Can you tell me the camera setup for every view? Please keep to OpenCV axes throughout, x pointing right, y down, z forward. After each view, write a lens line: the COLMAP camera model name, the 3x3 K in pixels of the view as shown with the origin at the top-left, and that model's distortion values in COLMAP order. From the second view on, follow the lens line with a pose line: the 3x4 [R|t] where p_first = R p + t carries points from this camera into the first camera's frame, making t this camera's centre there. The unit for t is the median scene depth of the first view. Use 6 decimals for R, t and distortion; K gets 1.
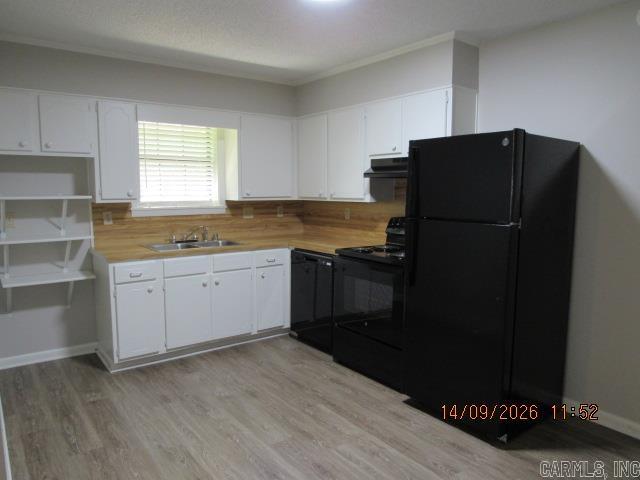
lens RADIAL K [[468.1, 0, 320.0], [0, 468.1, 240.0], [0, 0, 1]] dist [-0.005164, -0.002093]
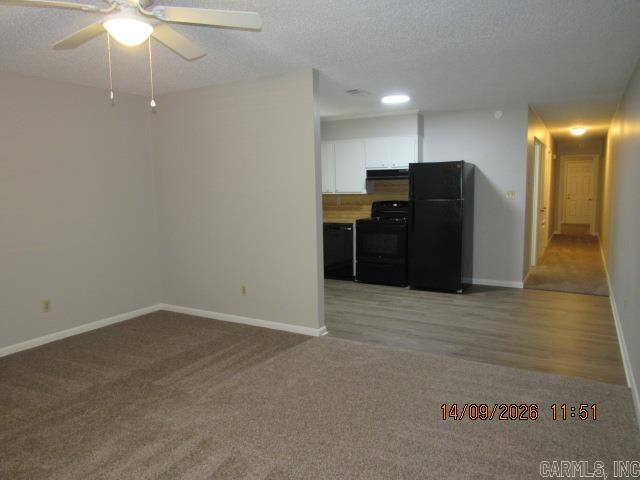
lens RADIAL K [[468.1, 0, 320.0], [0, 468.1, 240.0], [0, 0, 1]] dist [-0.005164, -0.002093]
pose [[0.923559, -0.064025, 0.378074, -0.762593], [0.061670, 0.997928, 0.018347, 0.054090], [-0.378465, 0.006371, 0.925594, -0.609204]]
